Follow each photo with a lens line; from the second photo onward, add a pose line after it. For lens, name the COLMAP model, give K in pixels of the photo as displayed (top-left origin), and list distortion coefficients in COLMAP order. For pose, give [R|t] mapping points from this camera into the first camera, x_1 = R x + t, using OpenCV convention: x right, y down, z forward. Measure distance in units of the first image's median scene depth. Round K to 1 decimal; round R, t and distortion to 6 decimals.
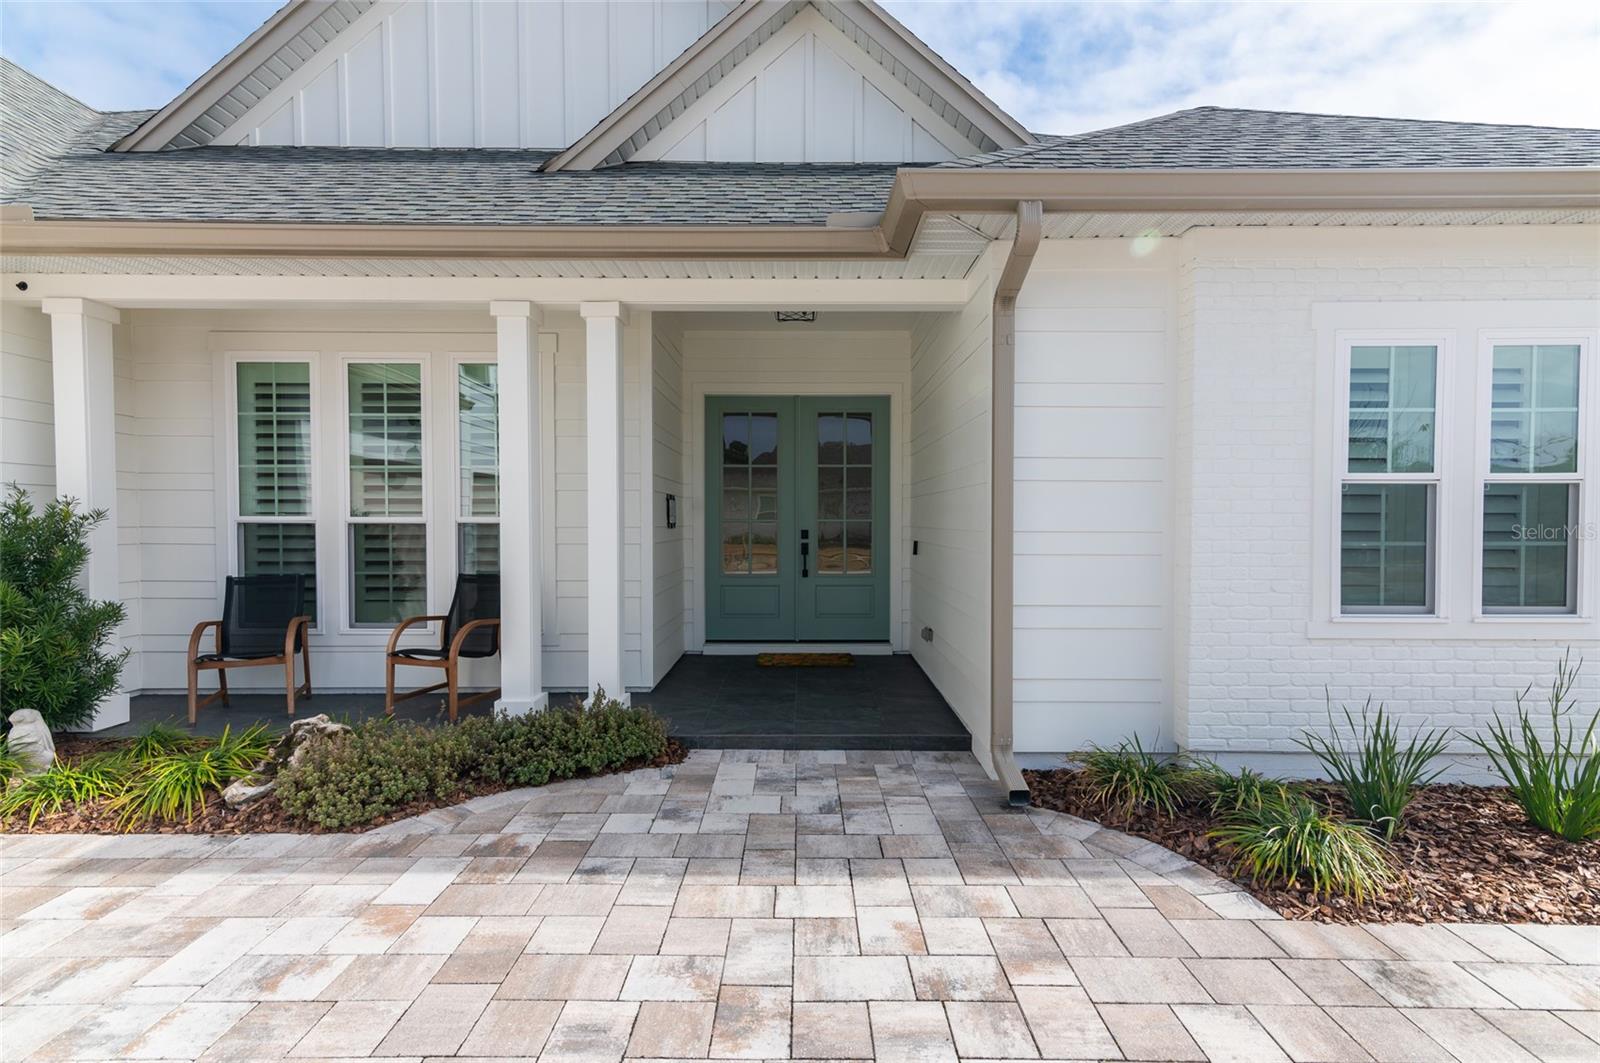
lens RADIAL K [[718.5, 0, 805.2], [0, 718.5, 540.9], [0, 0, 1]] dist [0.017817, -0.003715]
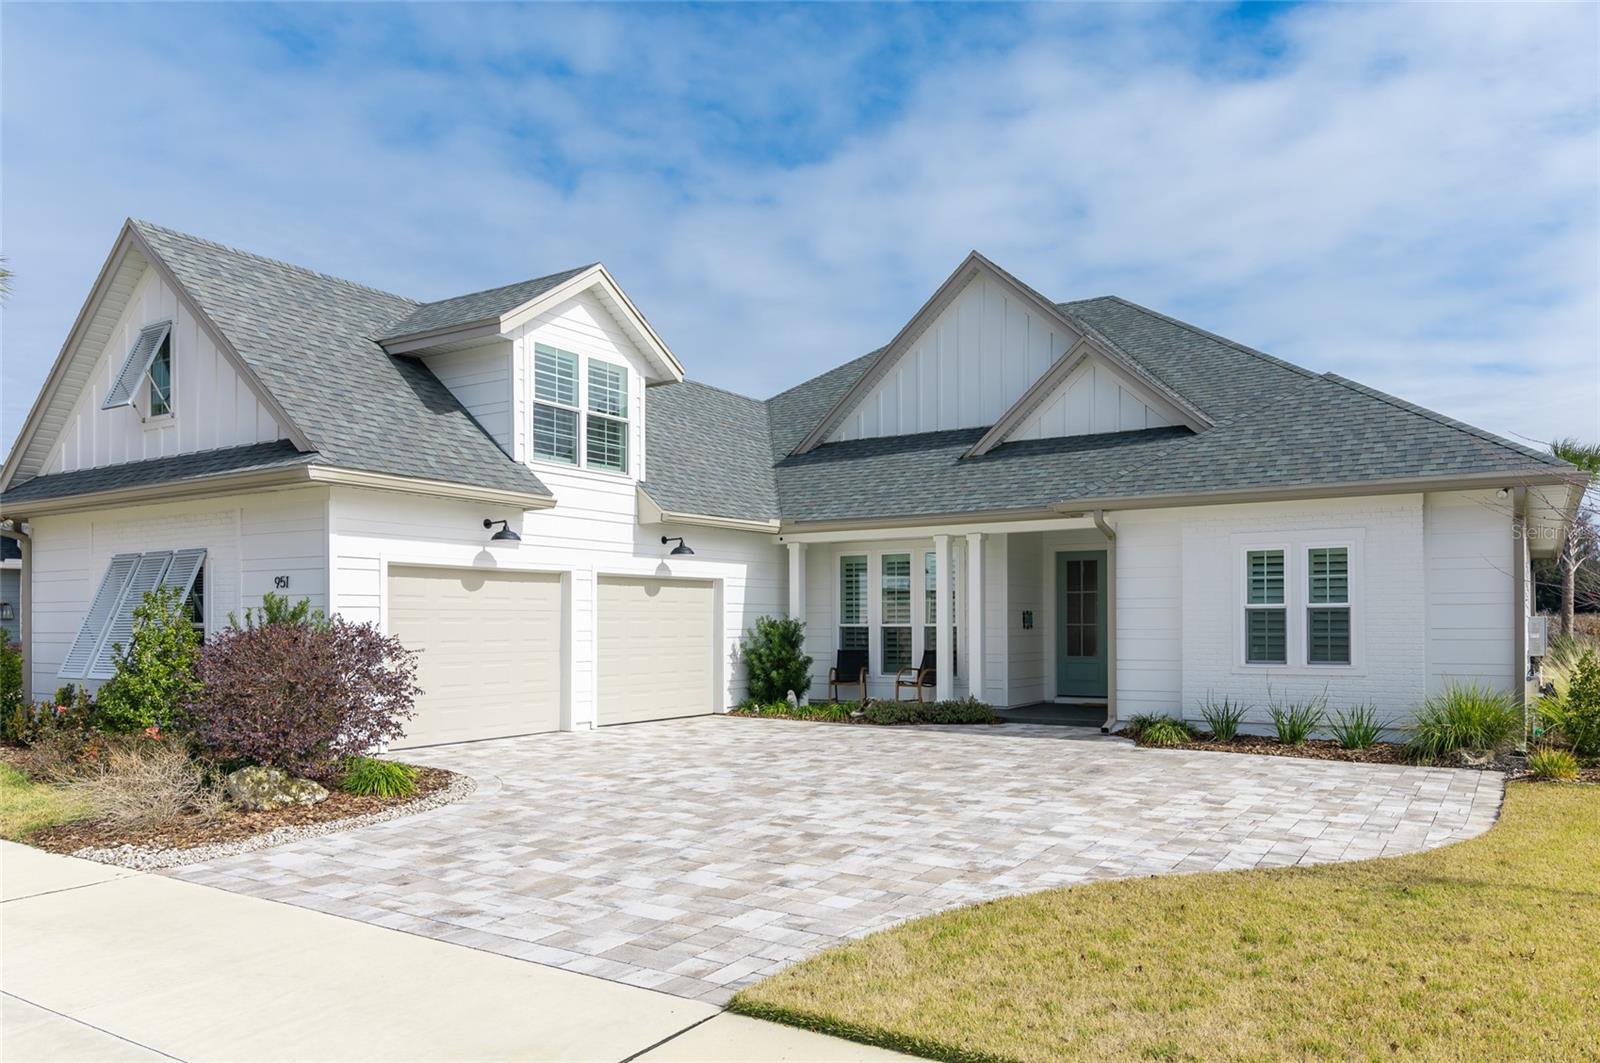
lens RADIAL K [[1030.5, 0, 870.7], [0, 1030.5, 620.5], [0, 0, 1]] dist [0.000930, -0.000003]
pose [[0.852276, -0.006985, -0.523045, 1.209955], [-0.008651, 0.999586, -0.027446, 0.052683], [0.523021, 0.027916, 0.851863, -2.082112]]
